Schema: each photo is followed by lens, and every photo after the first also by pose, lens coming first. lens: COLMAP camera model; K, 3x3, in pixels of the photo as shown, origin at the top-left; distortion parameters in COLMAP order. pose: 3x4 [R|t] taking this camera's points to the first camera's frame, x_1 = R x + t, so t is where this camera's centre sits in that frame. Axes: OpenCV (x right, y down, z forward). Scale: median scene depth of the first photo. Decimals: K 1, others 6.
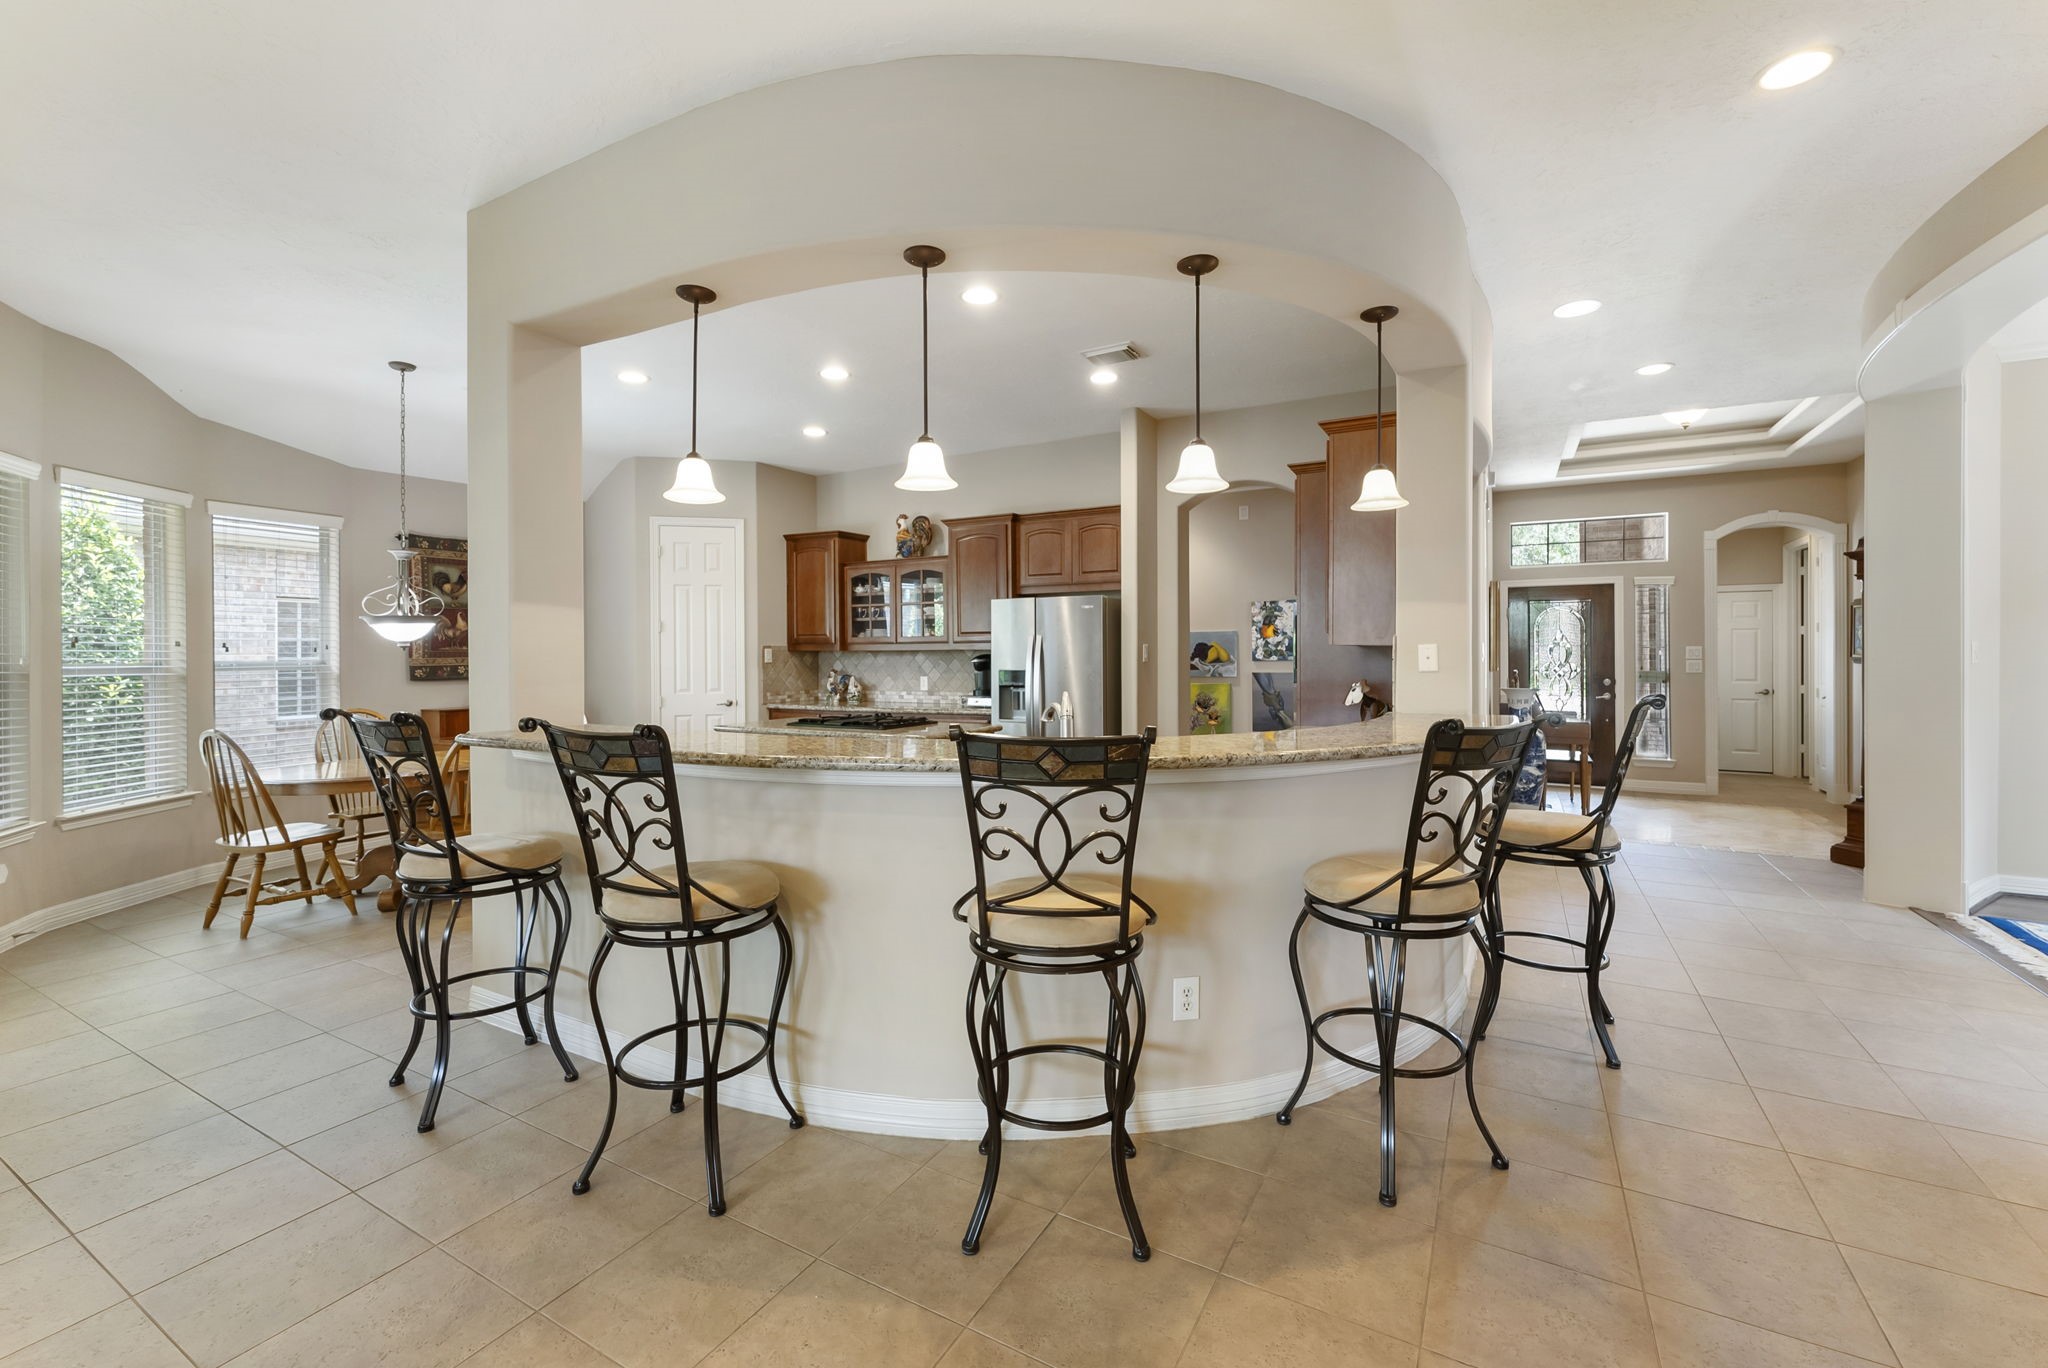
lens RADIAL K [[833.3, 0, 1017.5], [0, 833.3, 654.2], [0, 0, 1]] dist [0.000016, -0.000274]
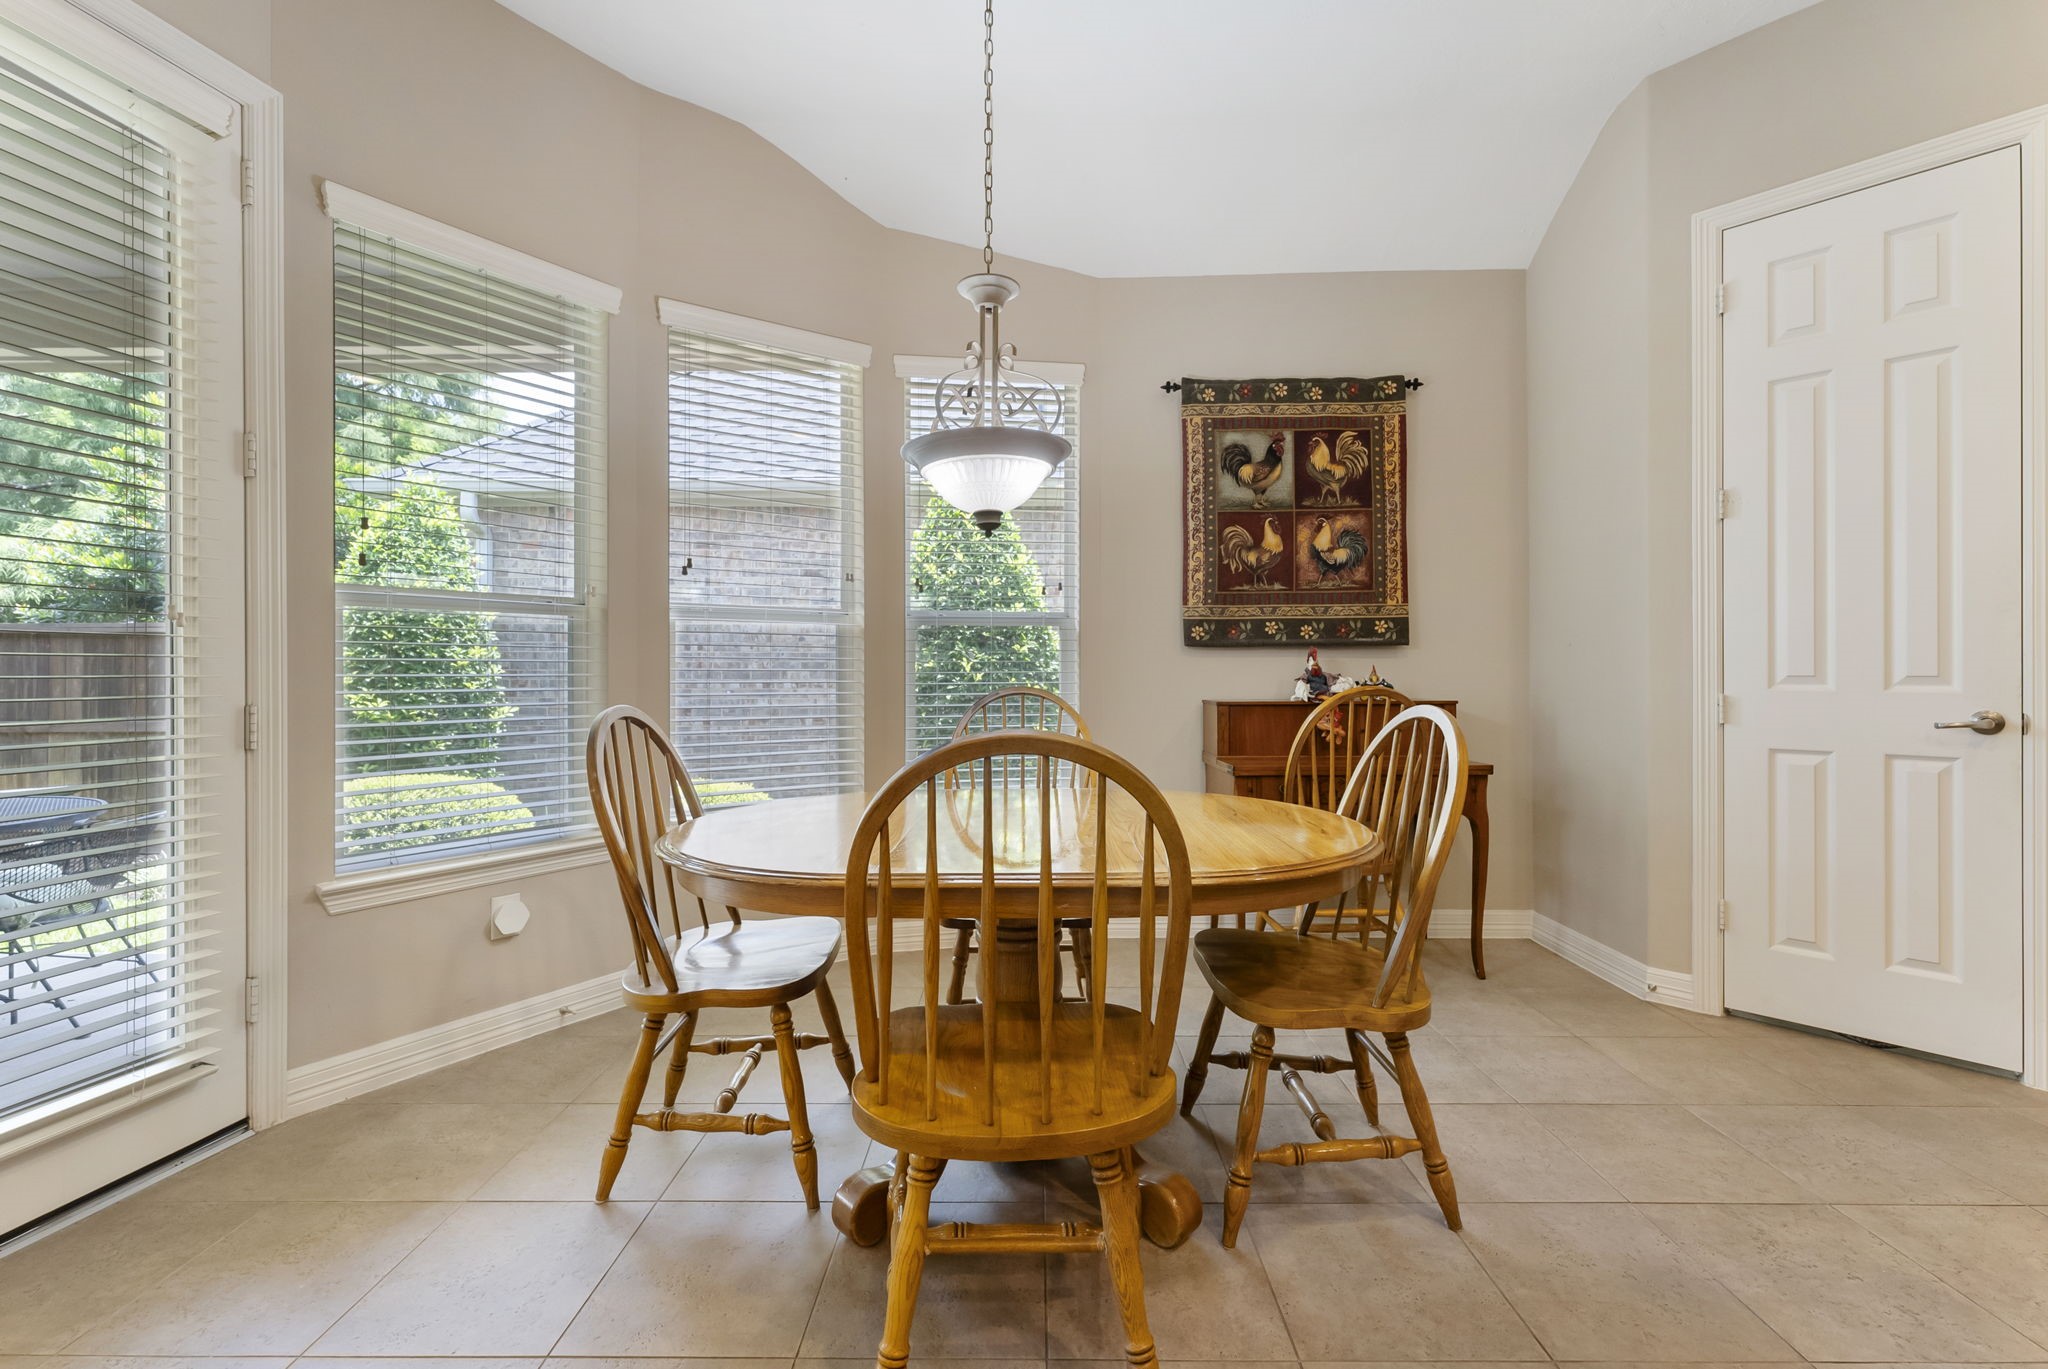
lens RADIAL K [[833.3, 0, 1037.2], [0, 833.3, 671.4], [0, 0, 1]] dist [0.000016, -0.000274]
pose [[0.491124, 0.006419, -0.871066, -0.307649], [-0.002240, 0.999979, 0.006106, 0.046858], [0.871087, -0.001048, 0.491128, 0.667982]]
